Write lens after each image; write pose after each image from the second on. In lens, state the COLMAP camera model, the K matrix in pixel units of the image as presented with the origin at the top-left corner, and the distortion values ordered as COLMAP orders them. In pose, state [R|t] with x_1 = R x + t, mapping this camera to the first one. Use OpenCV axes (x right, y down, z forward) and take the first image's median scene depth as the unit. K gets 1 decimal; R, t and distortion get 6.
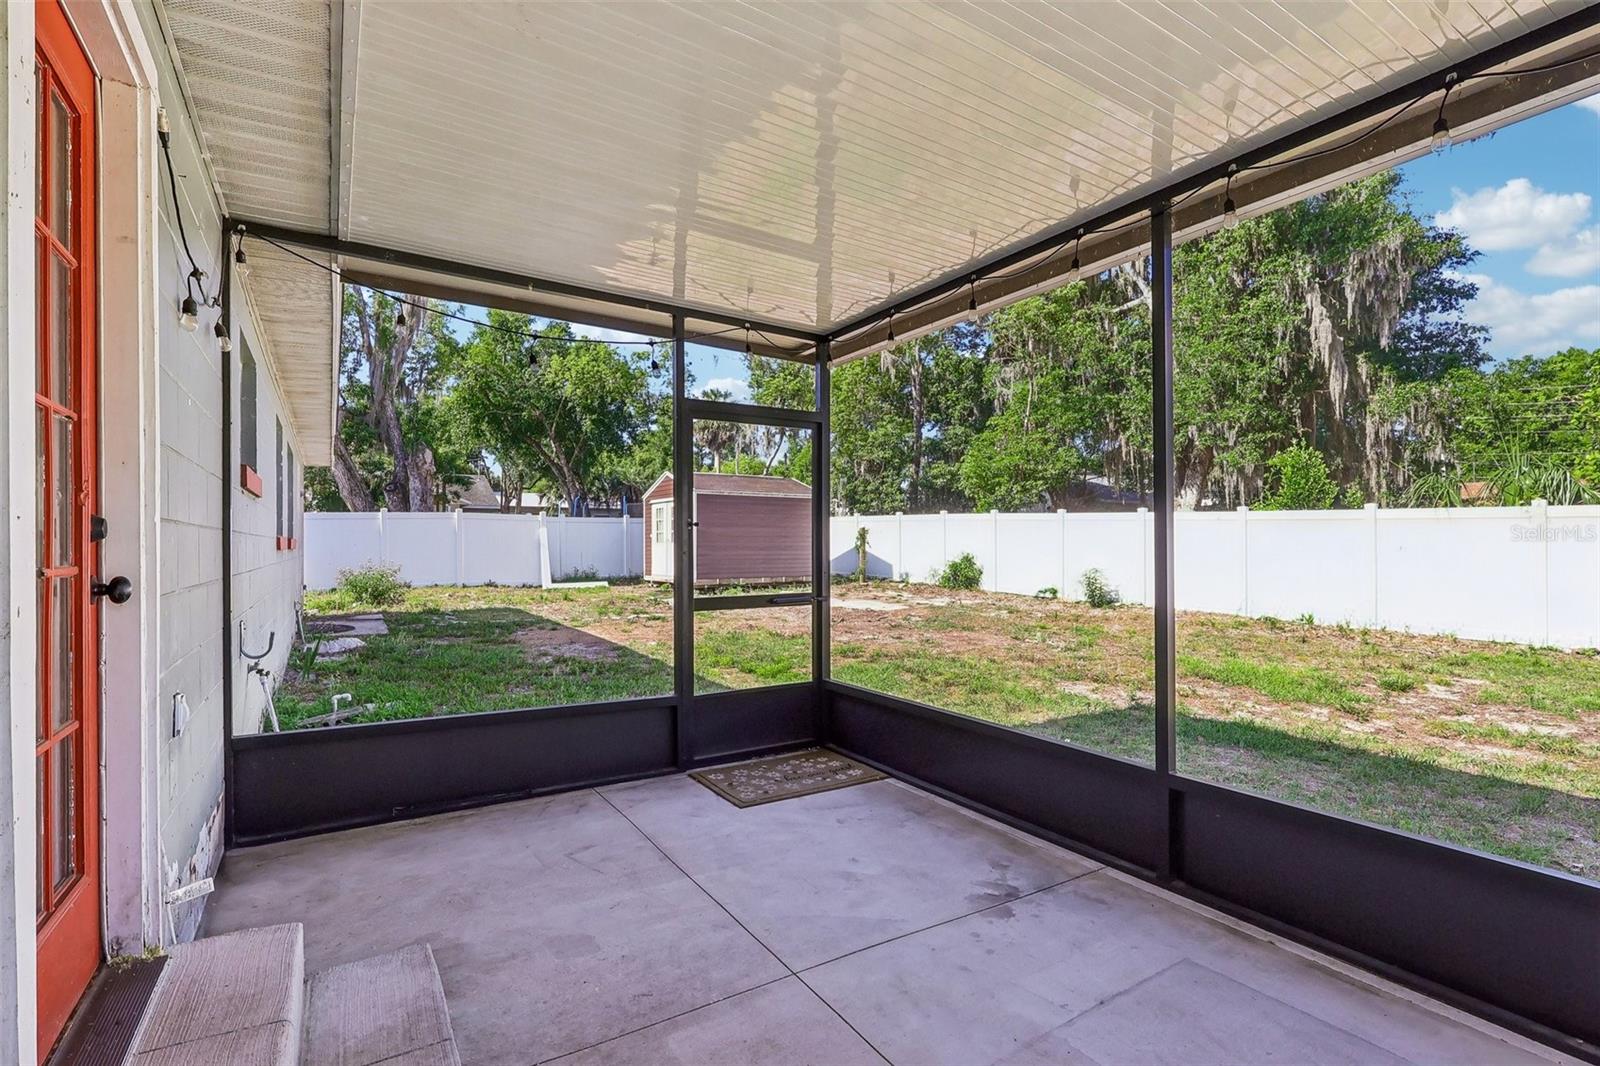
lens RADIAL K [[739.1, 0, 805.2], [0, 739.1, 558.0], [0, 0, 1]] dist [-0.001114, 0.000105]
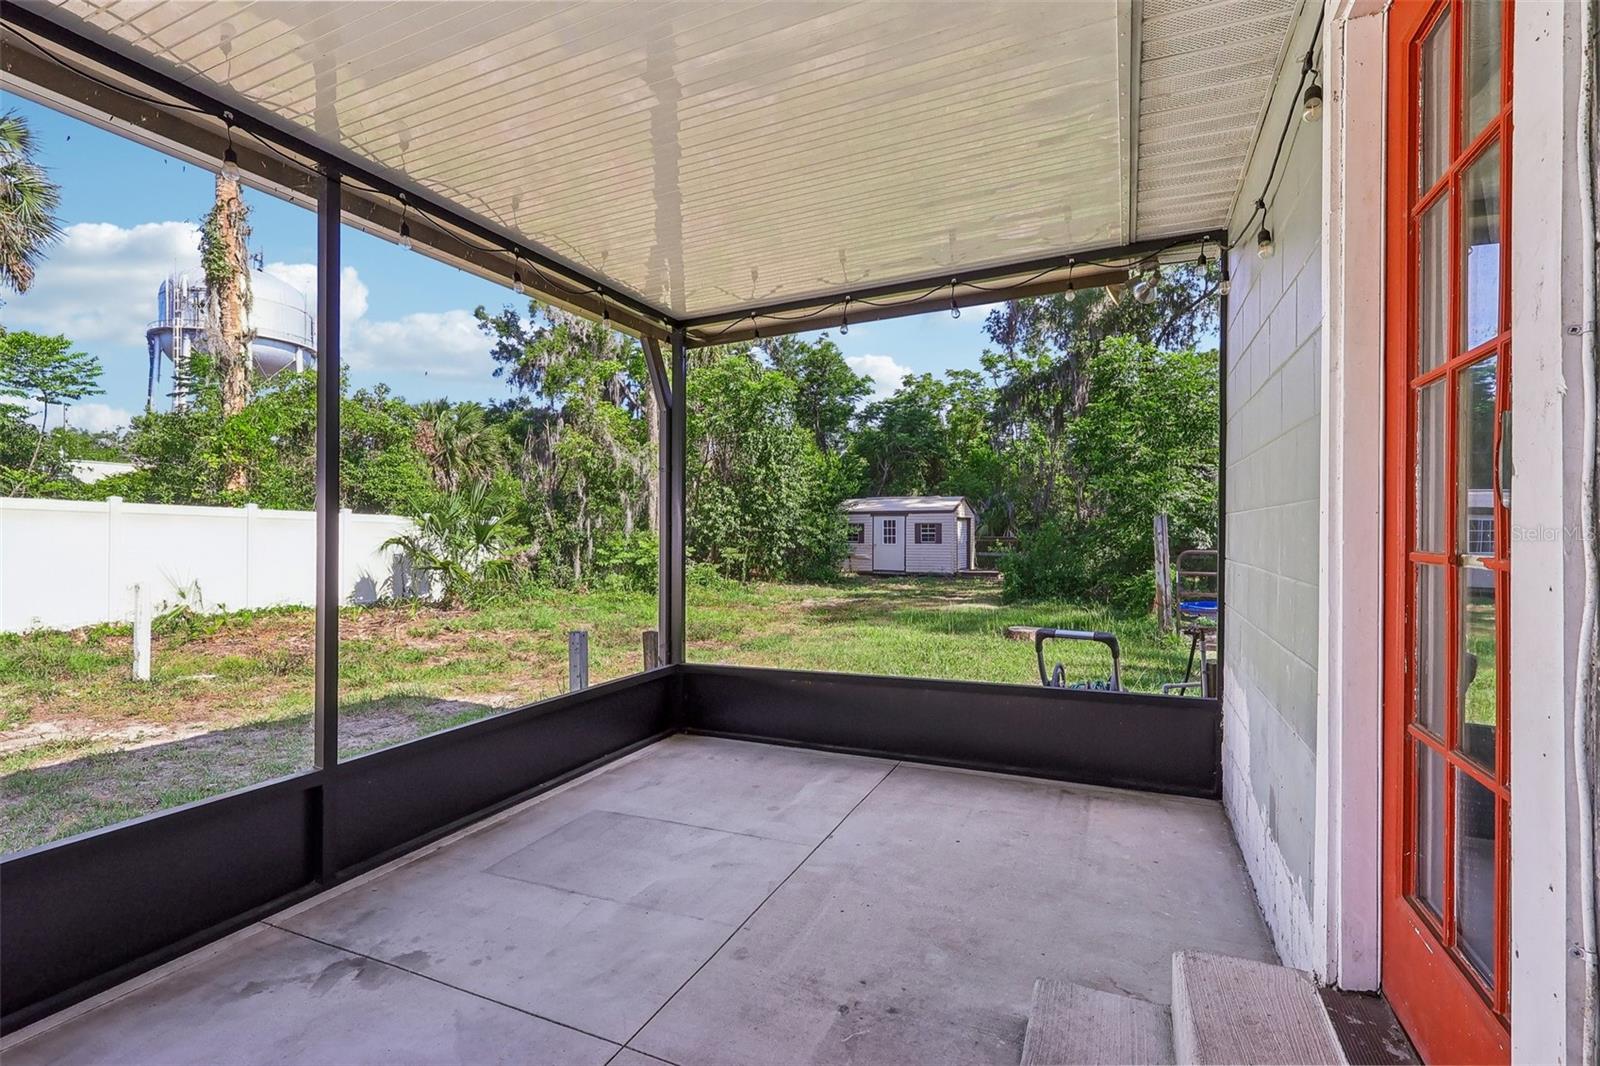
lens RADIAL K [[743.0, 0, 803.3], [0, 743.0, 536.5], [0, 0, 1]] dist [0.002653, -0.000044]
pose [[-0.548934, -0.010371, 0.835802, -0.717499], [0.011216, 0.999742, 0.019772, -0.019661], [-0.835791, 0.020228, -0.548676, 1.121529]]
